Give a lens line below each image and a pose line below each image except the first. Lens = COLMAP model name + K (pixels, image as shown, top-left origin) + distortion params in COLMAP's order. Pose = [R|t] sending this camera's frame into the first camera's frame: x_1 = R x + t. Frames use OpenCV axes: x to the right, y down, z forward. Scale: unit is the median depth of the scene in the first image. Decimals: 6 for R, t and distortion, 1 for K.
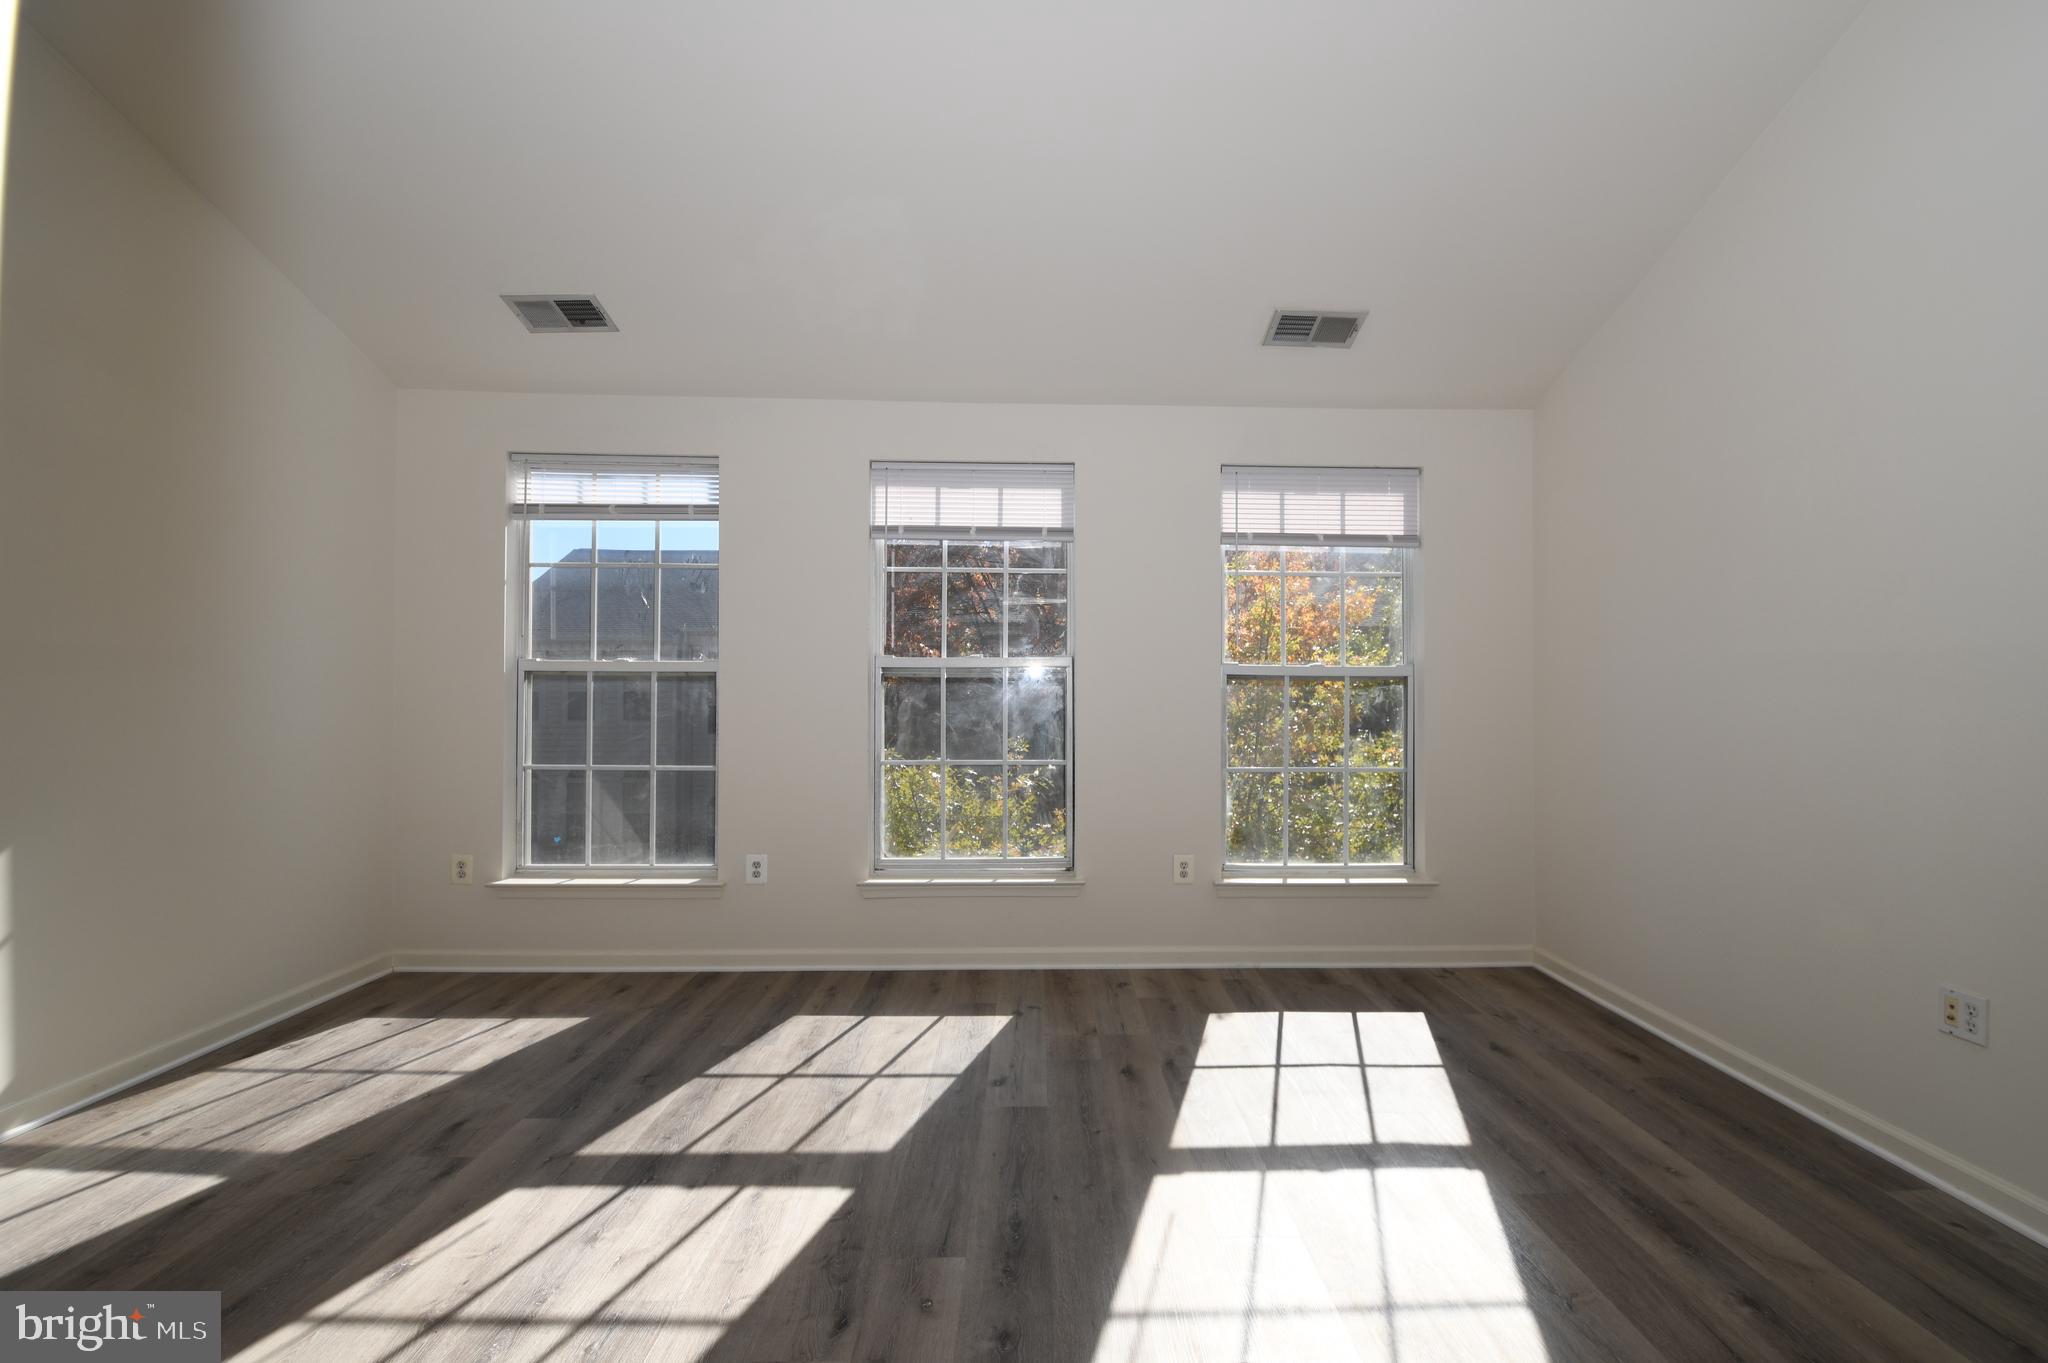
lens RADIAL K [[888.2, 0, 1056.7], [0, 888.2, 673.7], [0, 0, 1]] dist [0.002049, -0.013307]
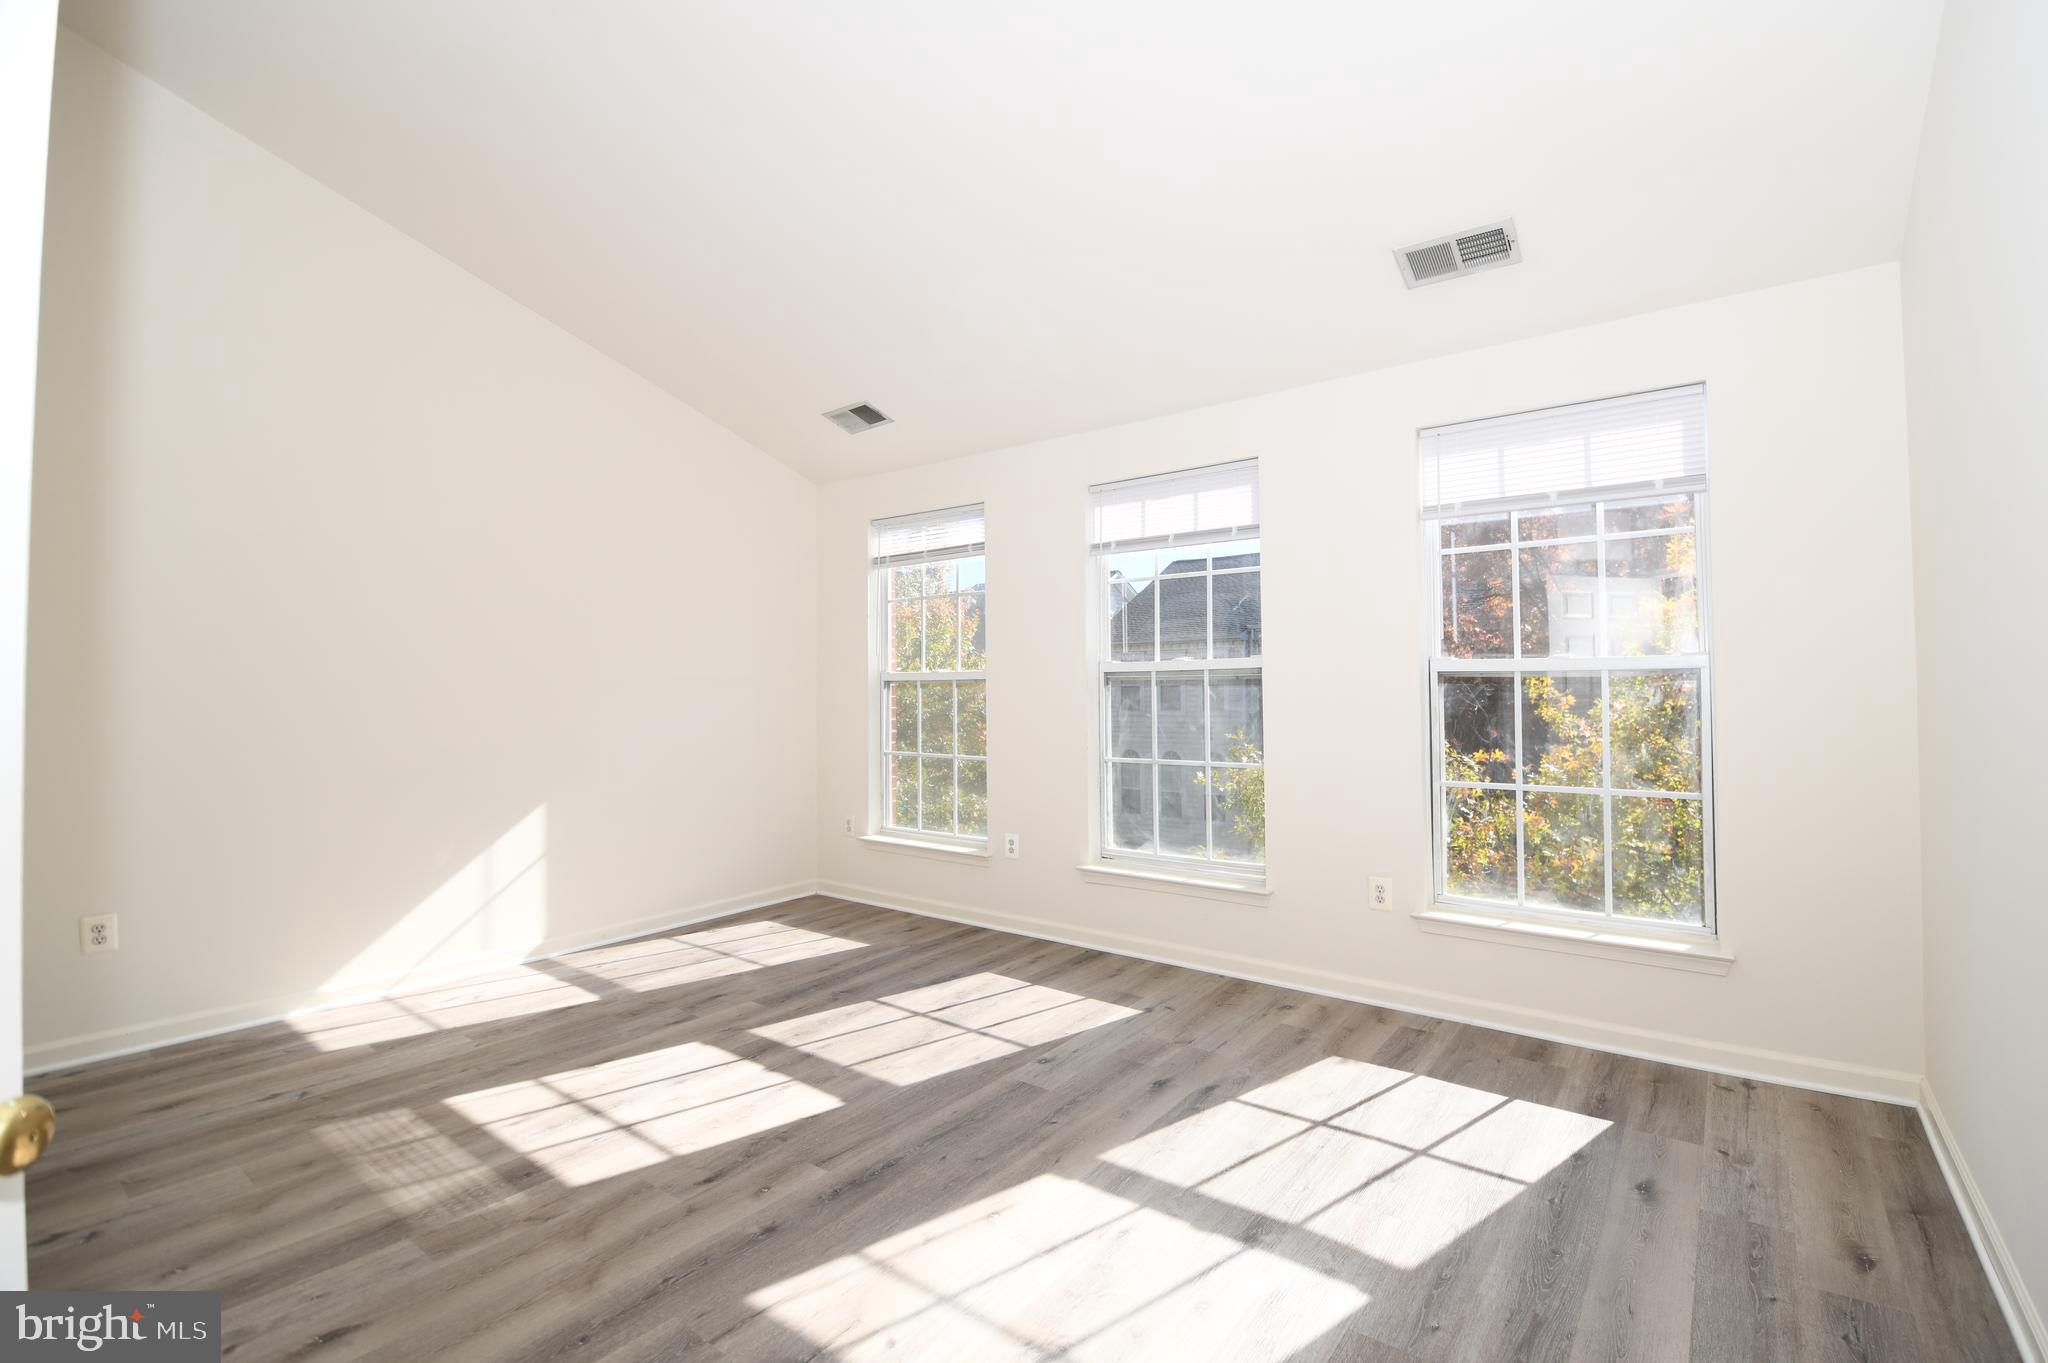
lens RADIAL K [[888.2, 0, 1084.4], [0, 888.2, 649.4], [0, 0, 1]] dist [0.002049, -0.013307]
pose [[0.793587, -0.037930, -0.607273, 0.465498], [0.029153, 0.999279, -0.024318, -0.009681], [0.607758, 0.001595, 0.794121, 0.121232]]
